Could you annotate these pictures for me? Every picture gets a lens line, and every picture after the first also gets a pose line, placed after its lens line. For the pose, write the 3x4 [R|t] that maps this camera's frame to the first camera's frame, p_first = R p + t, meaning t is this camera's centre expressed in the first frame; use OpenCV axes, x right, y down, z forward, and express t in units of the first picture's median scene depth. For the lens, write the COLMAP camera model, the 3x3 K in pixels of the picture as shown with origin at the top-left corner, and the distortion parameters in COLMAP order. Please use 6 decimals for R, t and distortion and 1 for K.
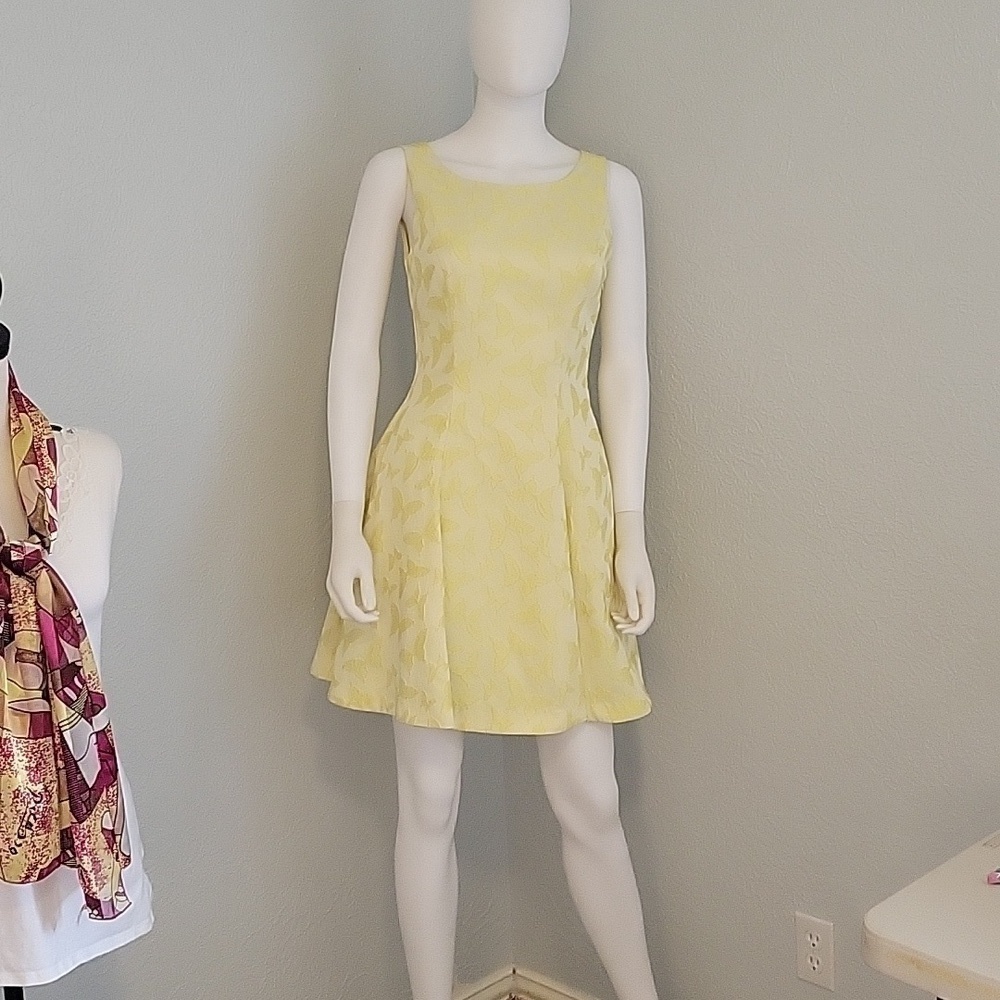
lens RADIAL K [[1663.7, 0, 496.3], [0, 1663.7, 502.8], [0, 0, 1]] dist [0.023413, 0.000000]
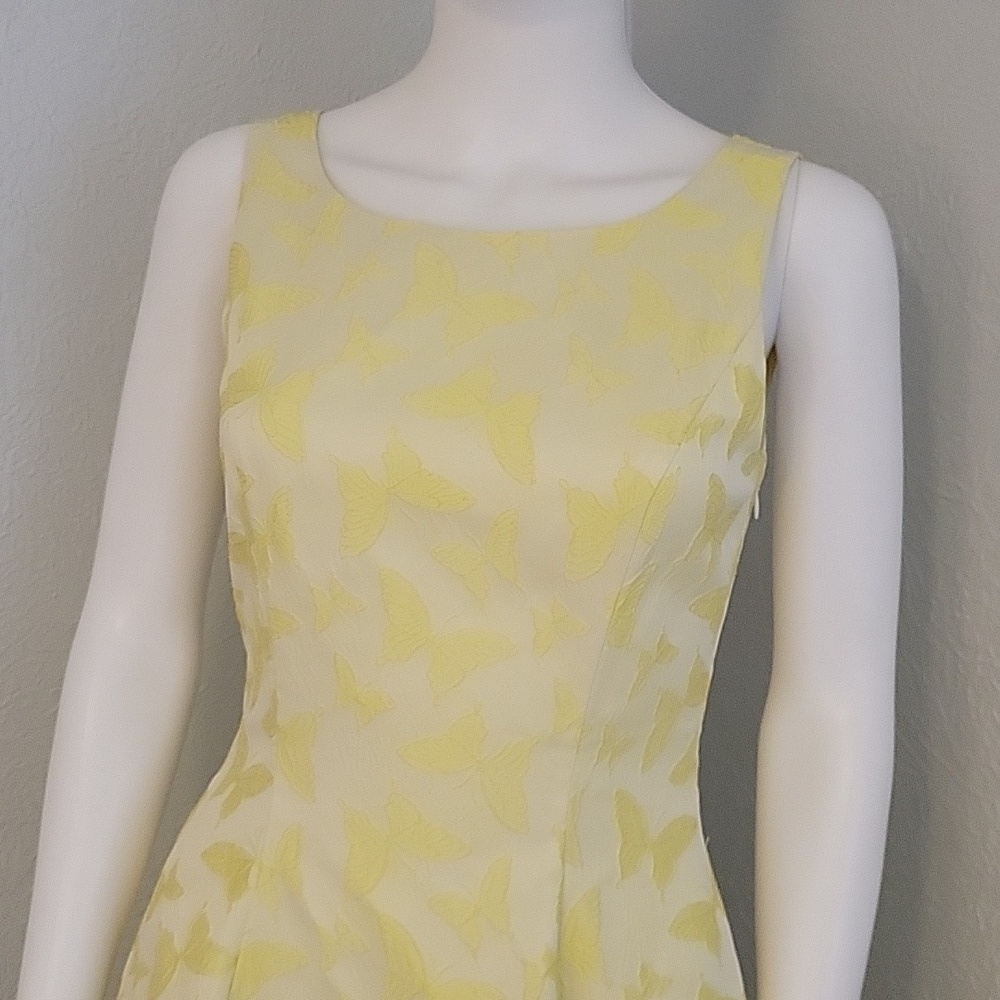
lens RADIAL K [[1663.7, 0, 493.9], [0, 1663.7, 497.2], [0, 0, 1]] dist [0.023413, 0.000000]
pose [[0.948423, 0.076013, -0.307760, 0.124601], [-0.075244, 0.997061, 0.014386, -0.137074], [0.307949, 0.009513, 0.951355, 0.651680]]
